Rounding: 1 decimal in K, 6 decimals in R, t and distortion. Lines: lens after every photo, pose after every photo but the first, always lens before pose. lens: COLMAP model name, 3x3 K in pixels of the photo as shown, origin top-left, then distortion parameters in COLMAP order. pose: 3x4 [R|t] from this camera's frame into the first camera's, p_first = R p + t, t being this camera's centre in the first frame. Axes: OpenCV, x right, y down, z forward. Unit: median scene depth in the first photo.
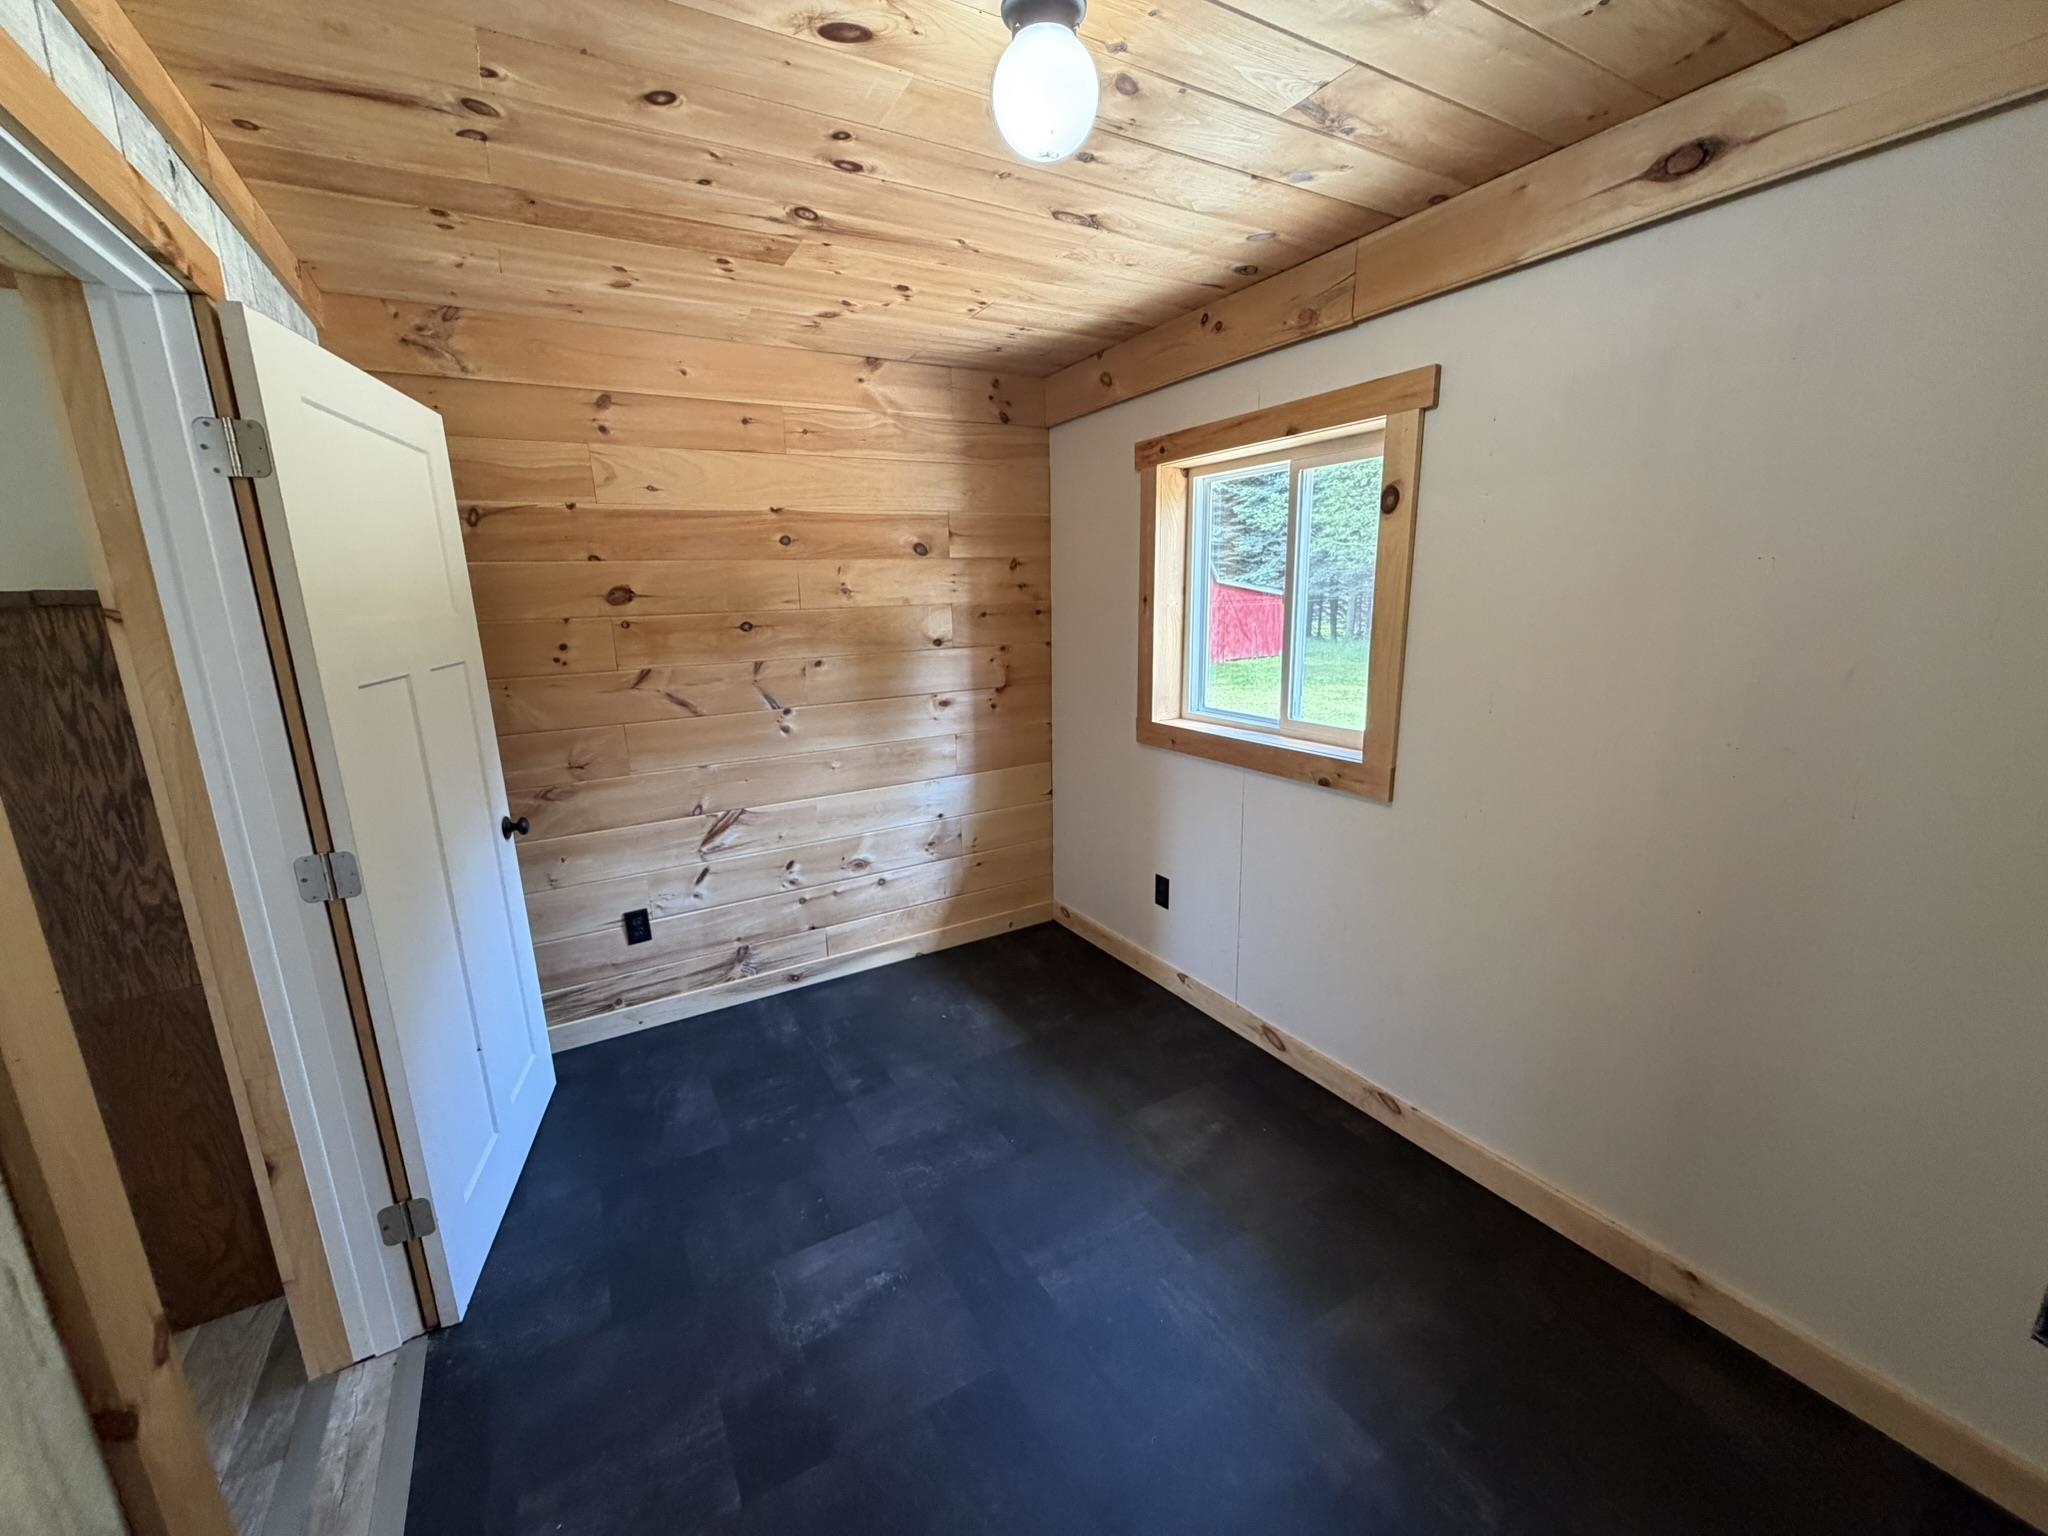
lens RADIAL K [[816.2, 0, 1017.2], [0, 816.2, 770.0], [0, 0, 1]] dist [0.001565, -0.000100]
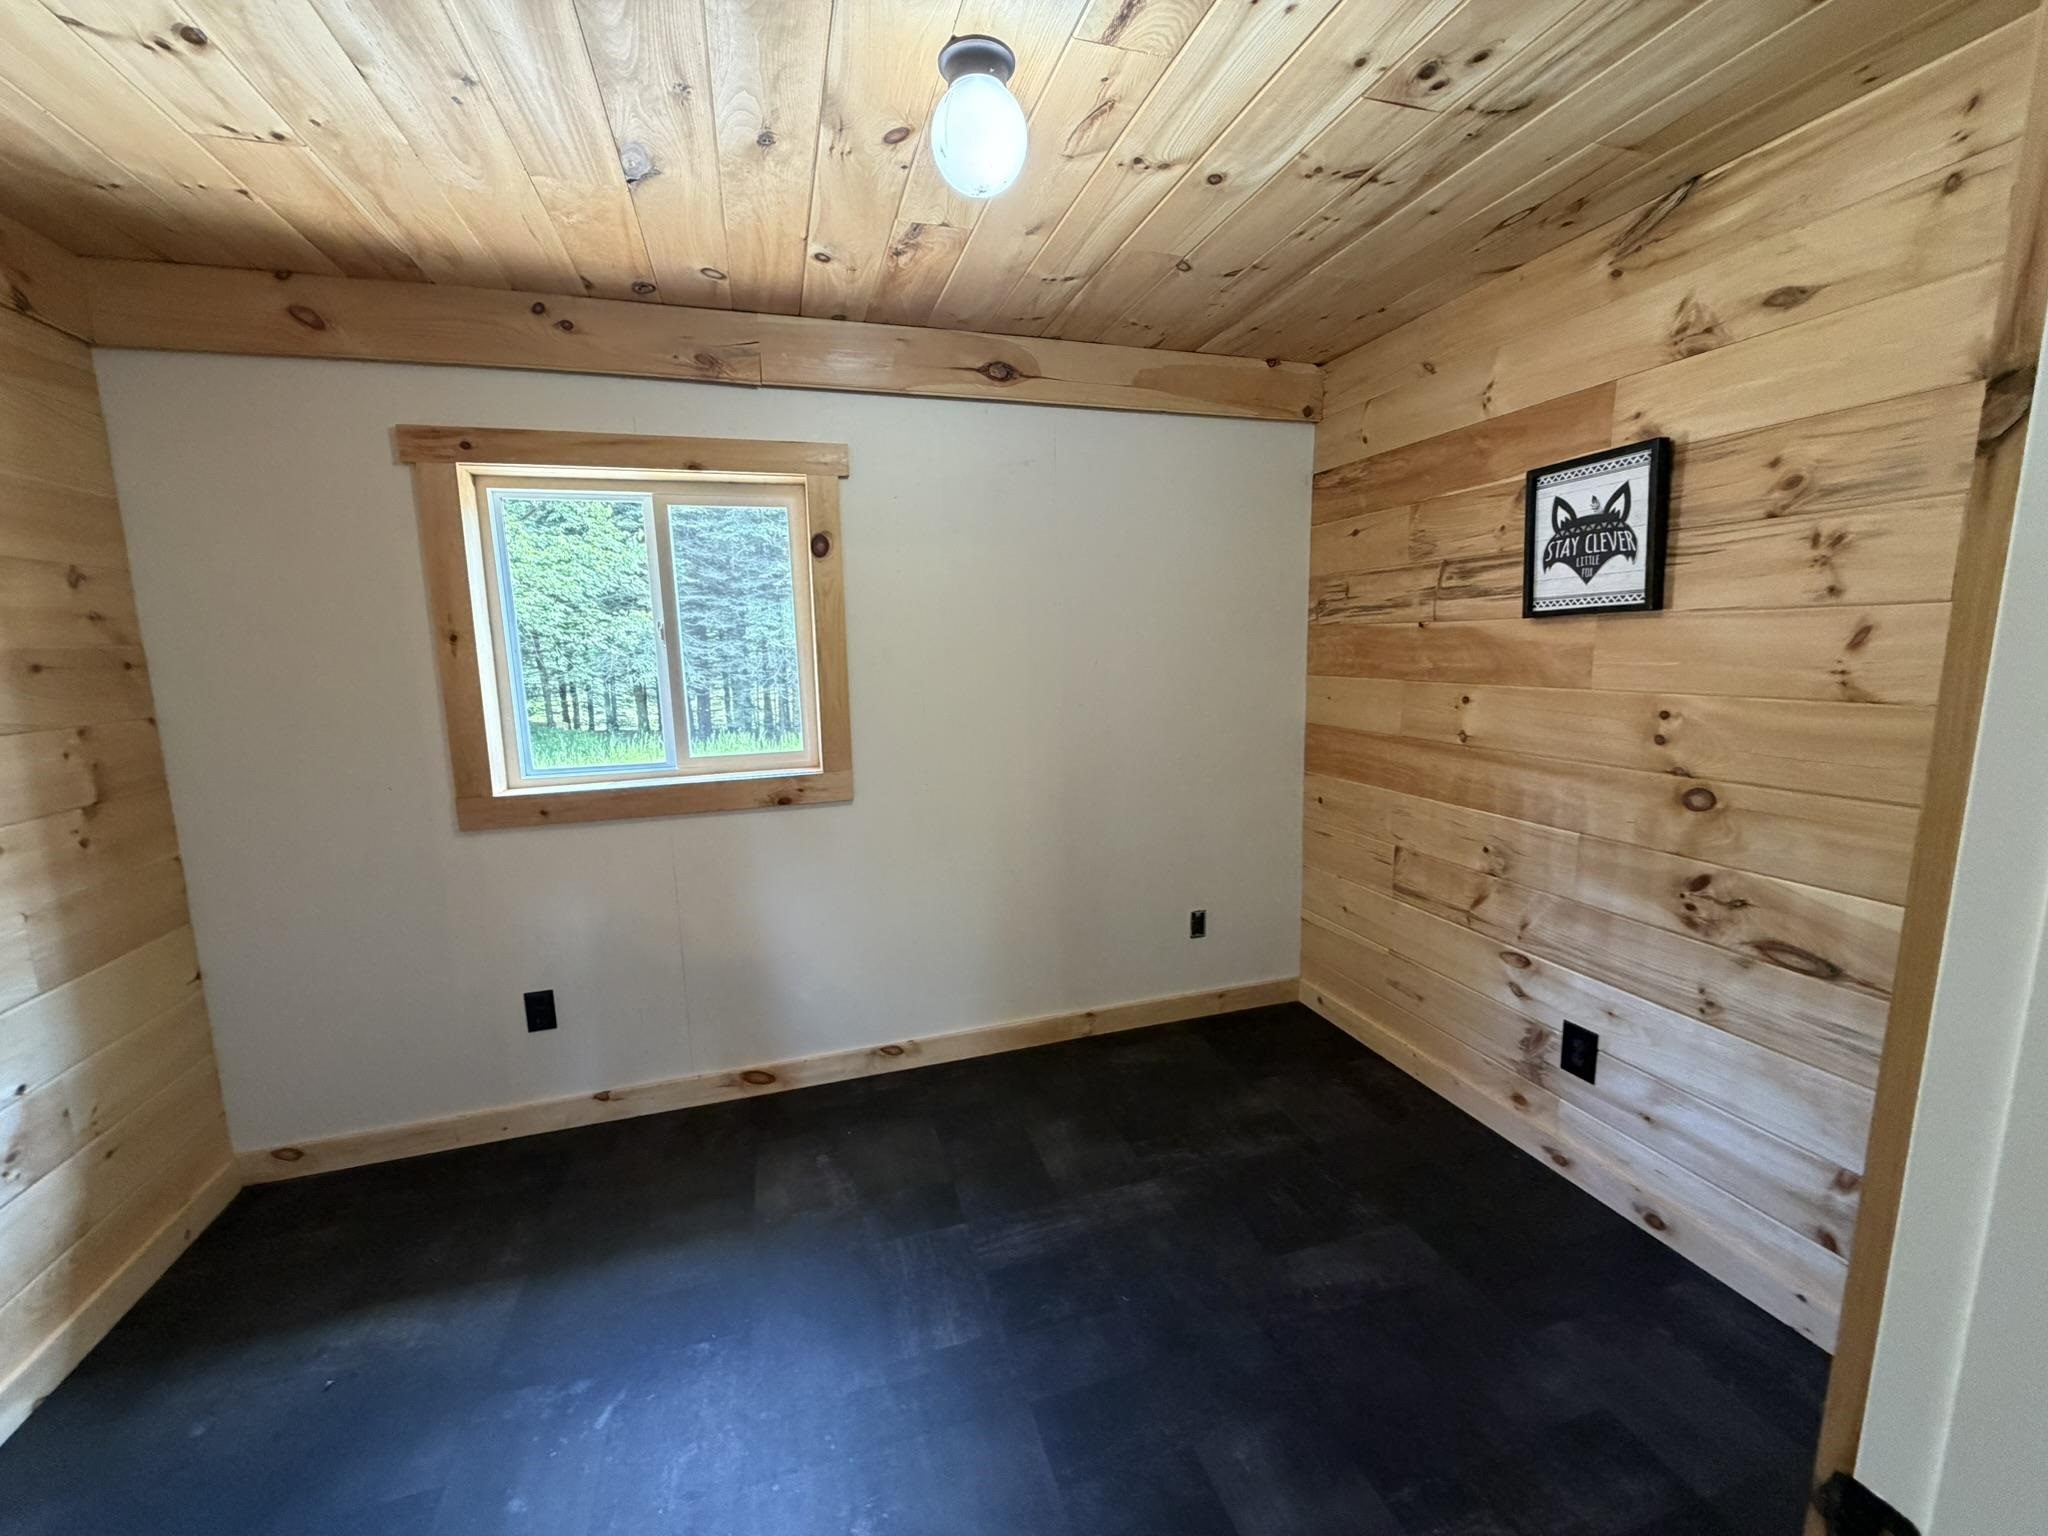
lens RADIAL K [[816.2, 0, 1018.1], [0, 816.2, 773.1], [0, 0, 1]] dist [0.001565, -0.000100]
pose [[0.223017, -0.135582, 0.965340, -0.535908], [0.233323, 0.968920, 0.082181, -0.034378], [-0.946480, 0.206908, 0.247720, 0.405293]]
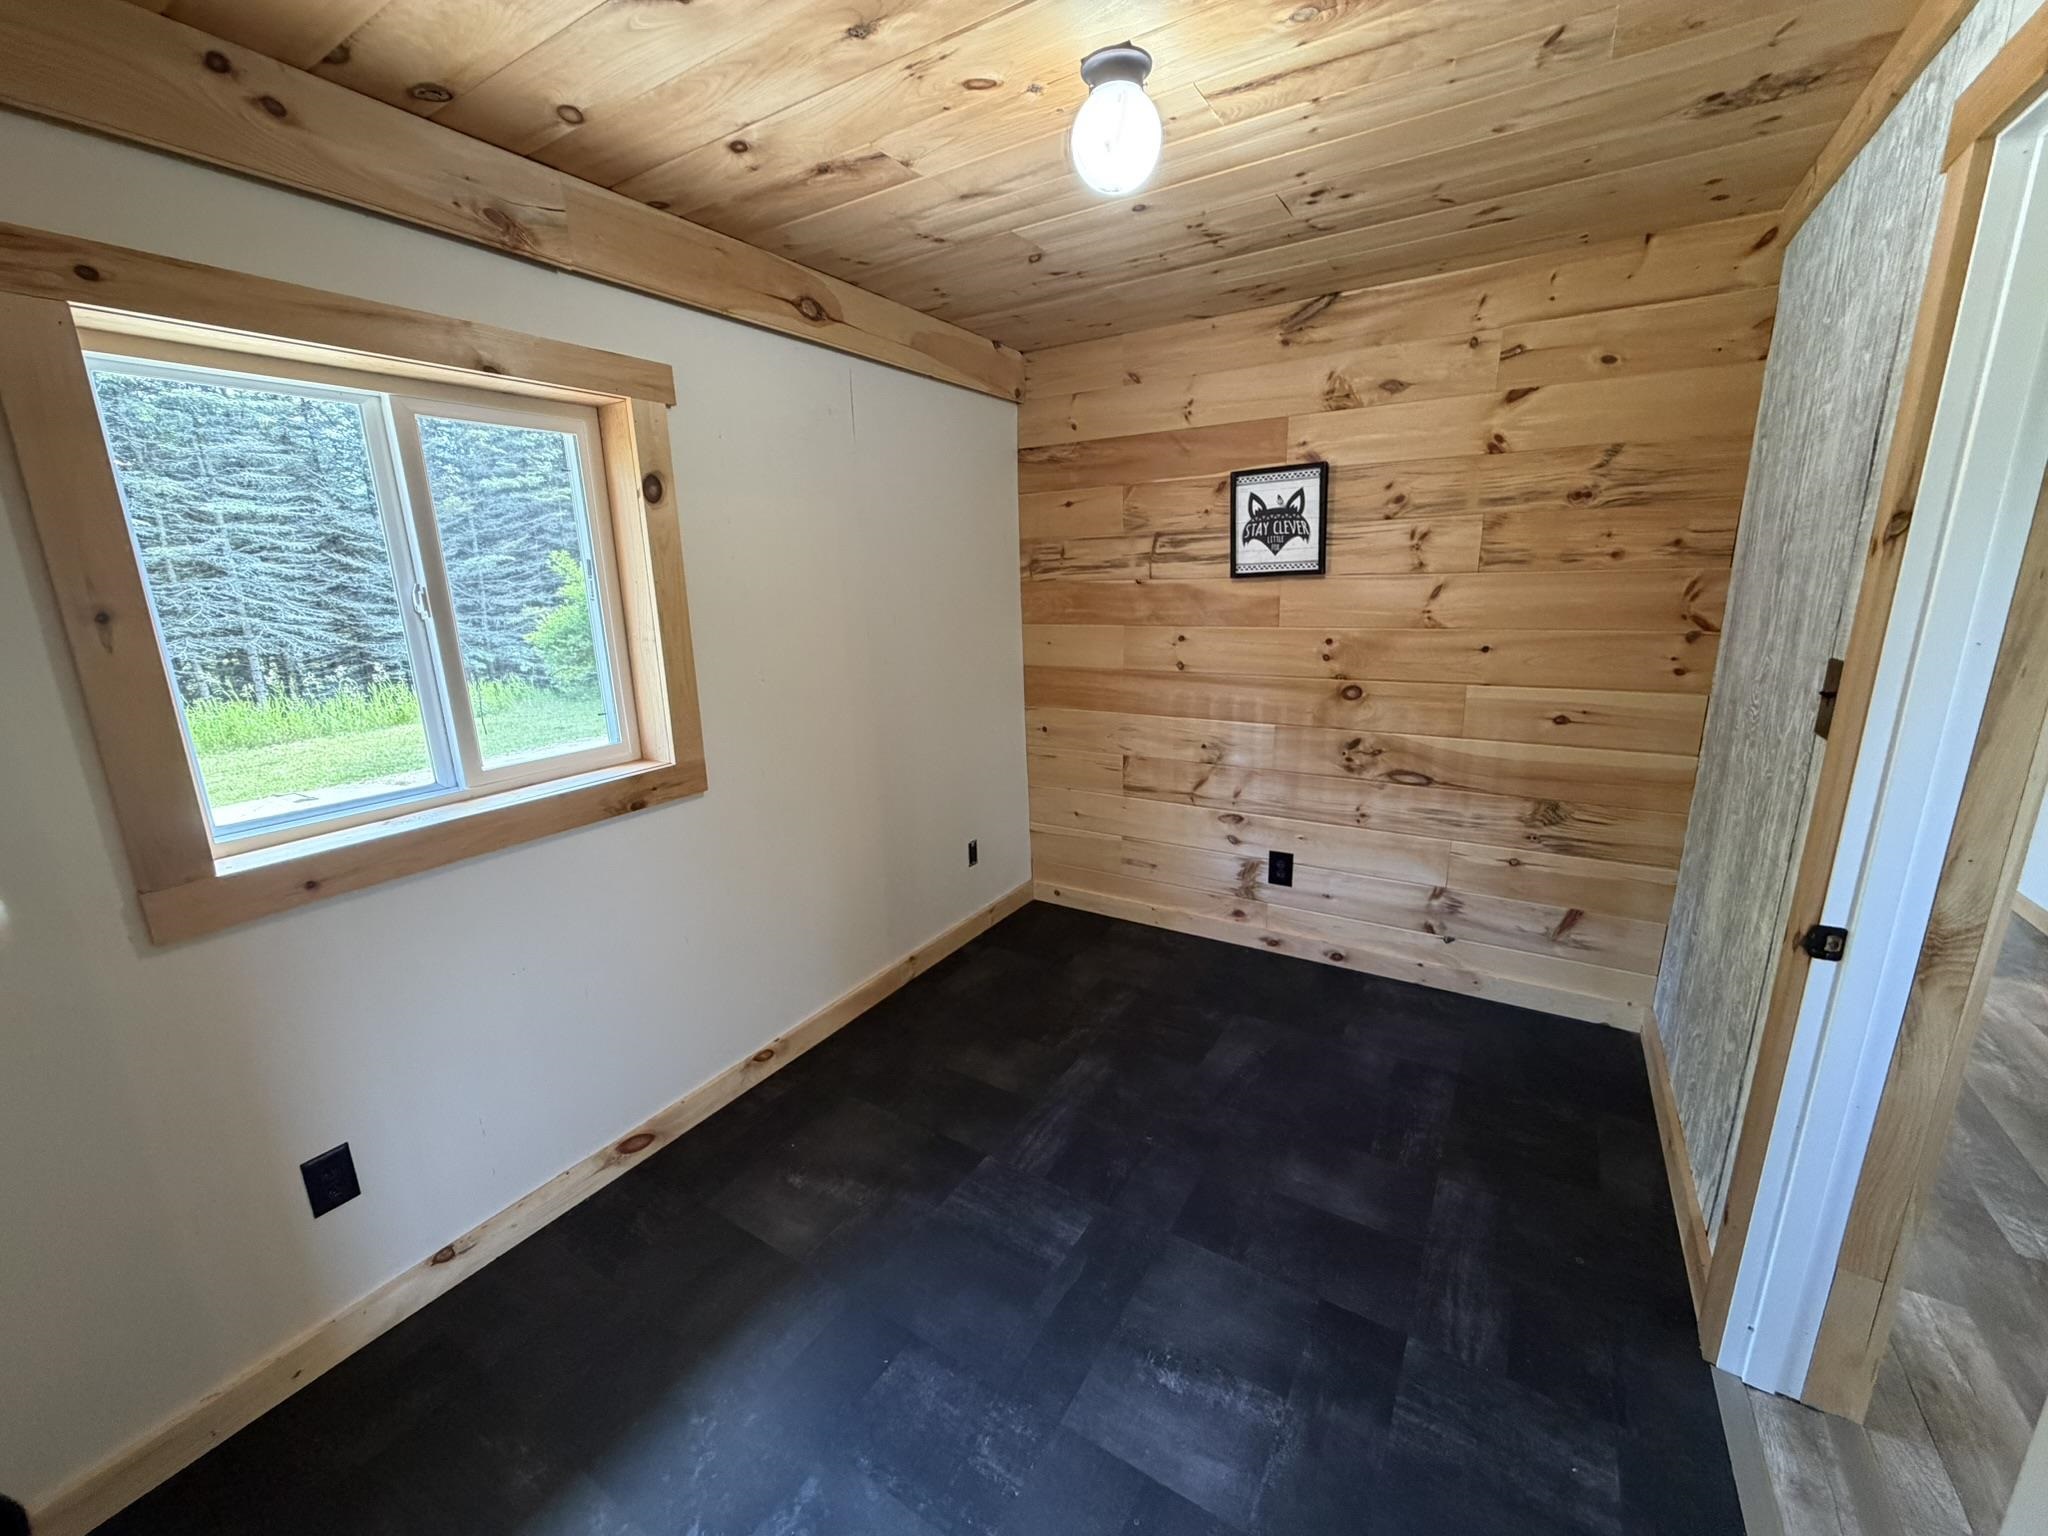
lens RADIAL K [[816.2, 0, 1015.7], [0, 816.2, 772.7], [0, 0, 1]] dist [0.001565, -0.000100]
pose [[-0.465963, -0.175090, 0.867307, -0.517999], [0.234466, 0.920749, 0.311846, -0.178970], [-0.853173, 0.348663, -0.387982, 0.905745]]
